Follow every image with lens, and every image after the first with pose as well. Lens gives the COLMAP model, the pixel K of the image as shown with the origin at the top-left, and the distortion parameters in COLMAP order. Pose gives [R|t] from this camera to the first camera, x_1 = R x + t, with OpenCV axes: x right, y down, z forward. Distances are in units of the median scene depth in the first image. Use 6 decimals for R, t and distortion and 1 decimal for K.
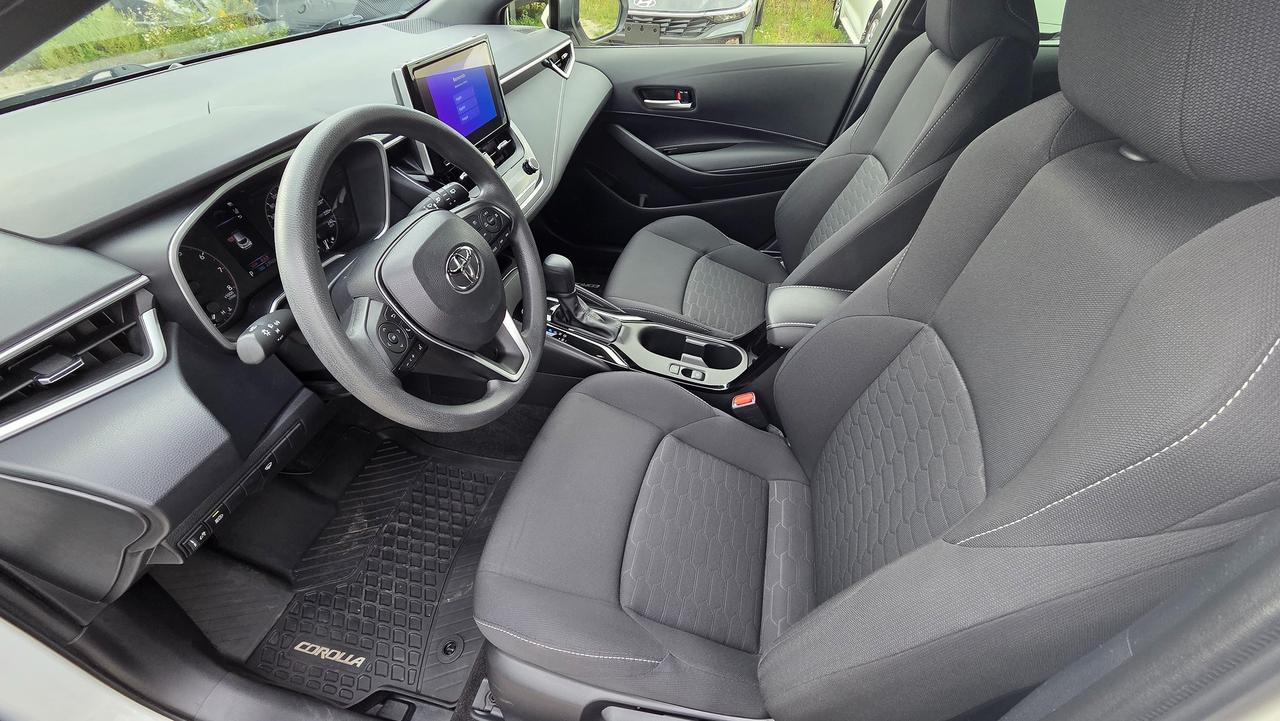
lens RADIAL K [[523.4, 0, 640.4], [0, 523.4, 357.3], [0, 0, 1]] dist [0.003760, 0.000233]
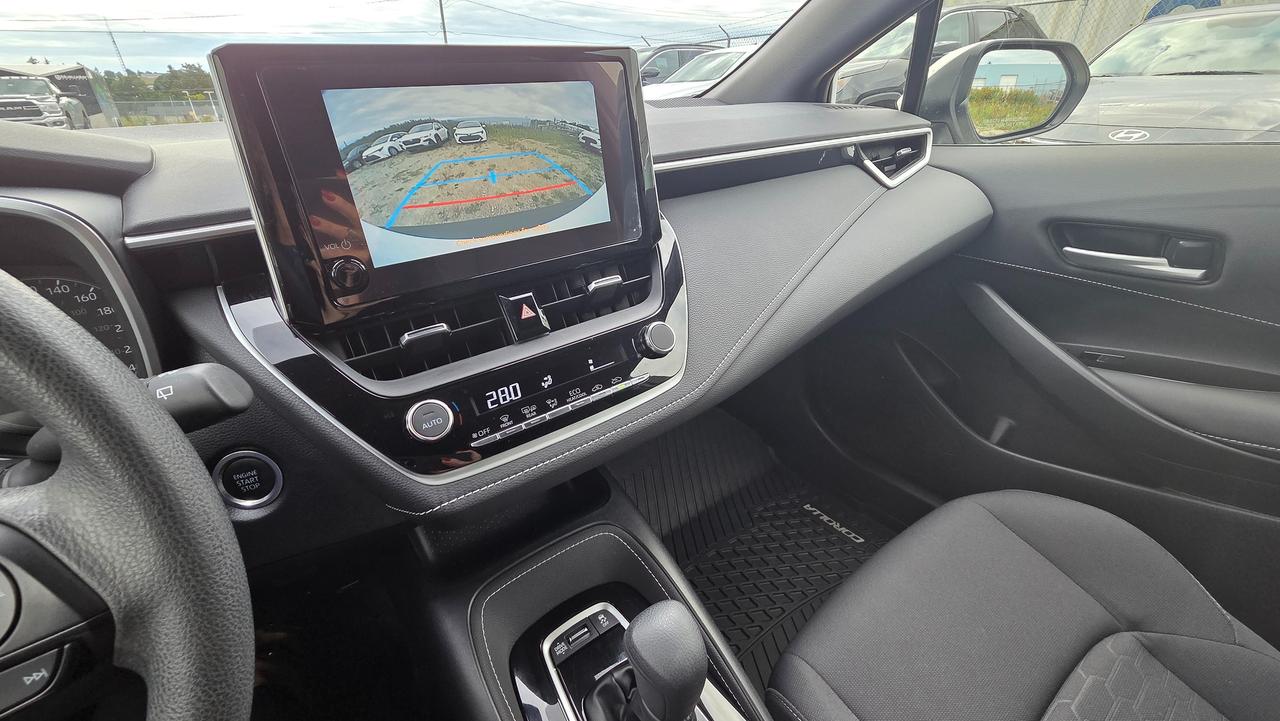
lens RADIAL K [[522.8, 0, 639.5], [0, 522.8, 357.7], [0, 0, 1]] dist [0.001531, 0.000154]
pose [[0.758267, 0.266196, -0.595122, 0.024433], [-0.385833, 0.919048, -0.080517, -0.219029], [0.525513, 0.290671, 0.799591, 0.461276]]
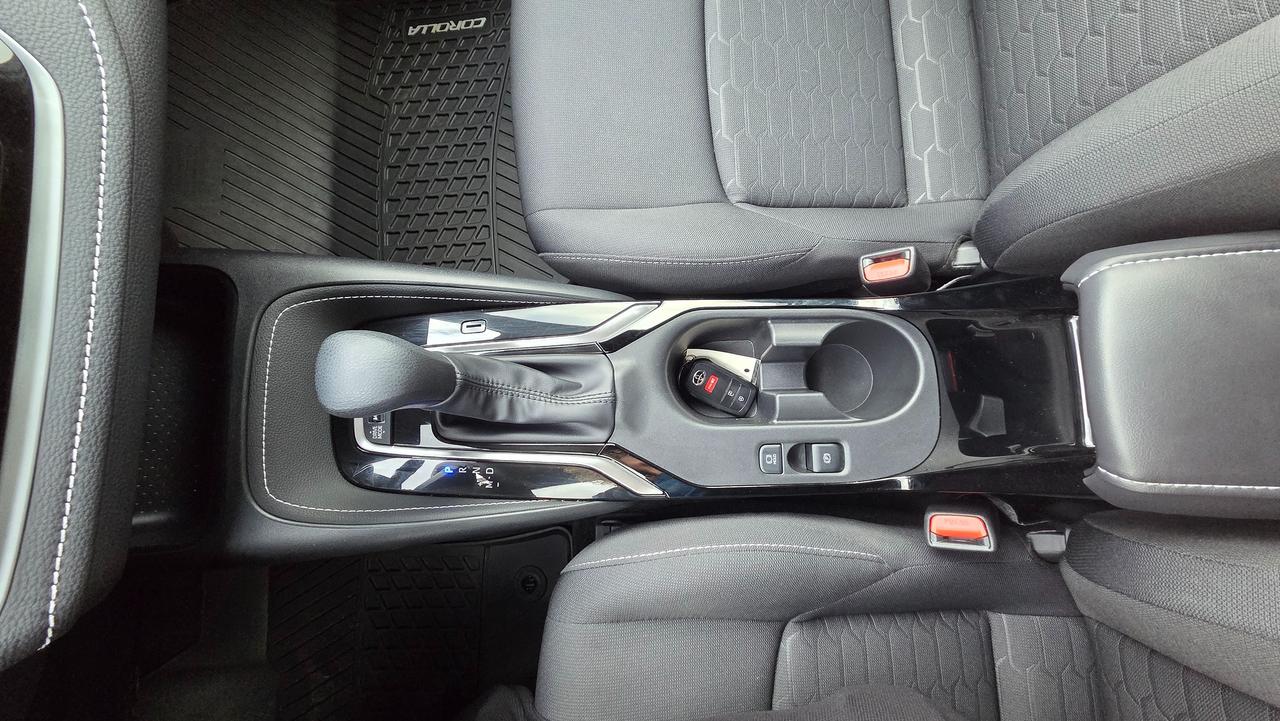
lens RADIAL K [[517.9, 0, 640.0], [0, 517.9, 366.2], [0, 0, 1]] dist [0.003079, 0.000141]
pose [[0.963625, -0.256533, -0.074949, 0.010857], [0.238855, 0.700847, 0.672132, -0.241059], [-0.119896, -0.665586, 0.736628, 0.544318]]
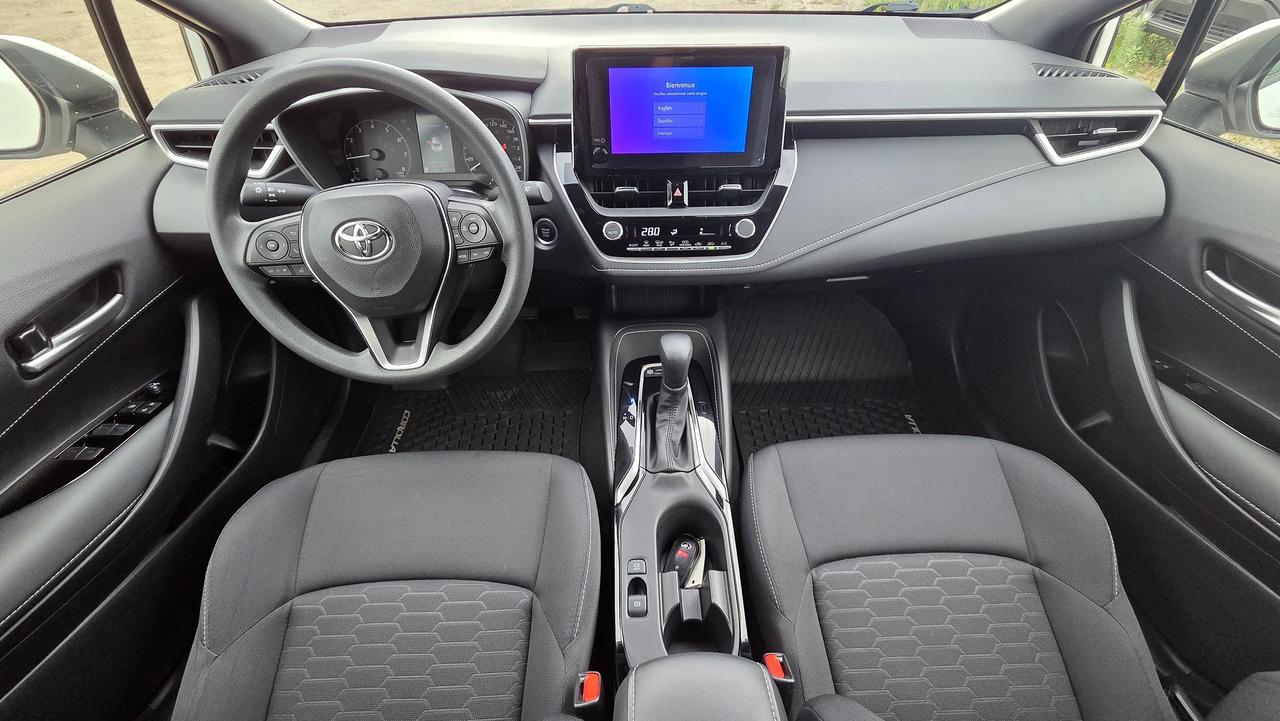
lens RADIAL K [[523.4, 0, 640.4], [0, 523.4, 357.3], [0, 0, 1]] dist [0.003760, 0.000233]
pose [[0.255147, 0.646447, -0.719031, 0.270469], [-0.621486, 0.679327, 0.390217, -0.306191], [0.740712, 0.347305, 0.575086, 0.376716]]
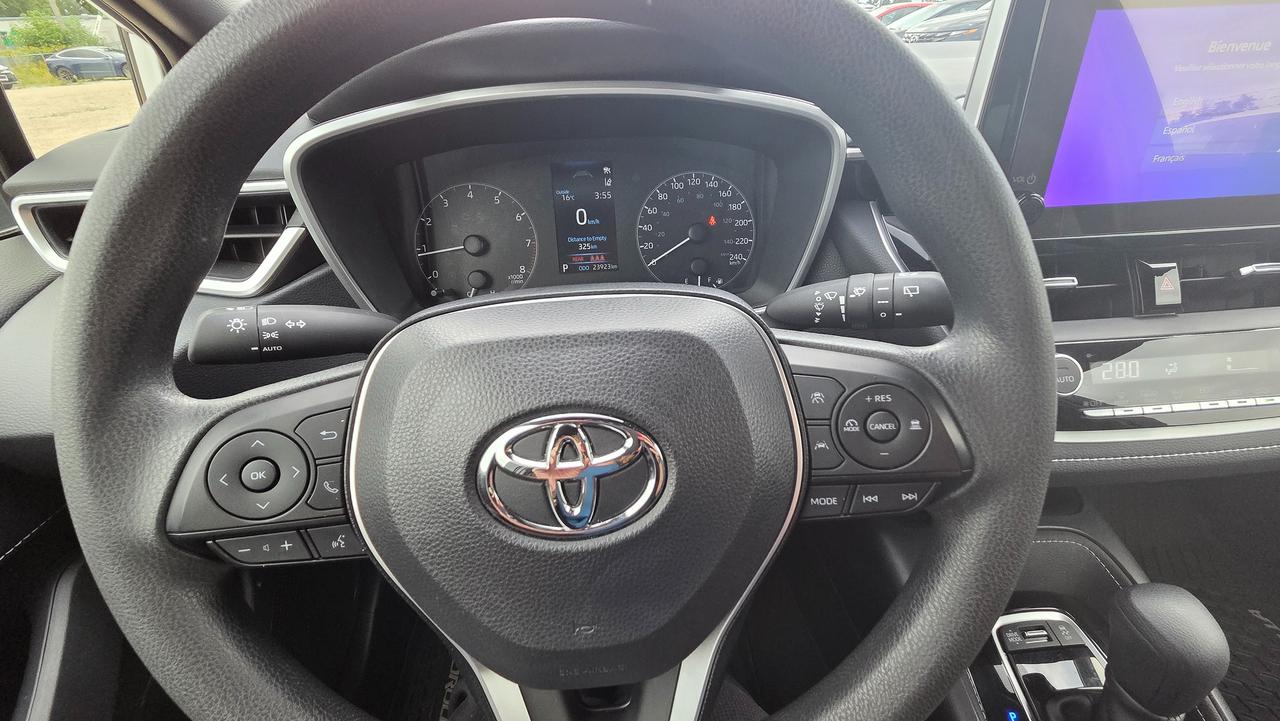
lens RADIAL K [[522.8, 0, 639.5], [0, 522.8, 357.7], [0, 0, 1]] dist [0.001531, 0.000154]
pose [[0.299346, 0.483257, -0.822711, -0.048265], [-0.590613, 0.771054, 0.238017, -0.132534], [0.749378, 0.414655, 0.516230, 0.357828]]
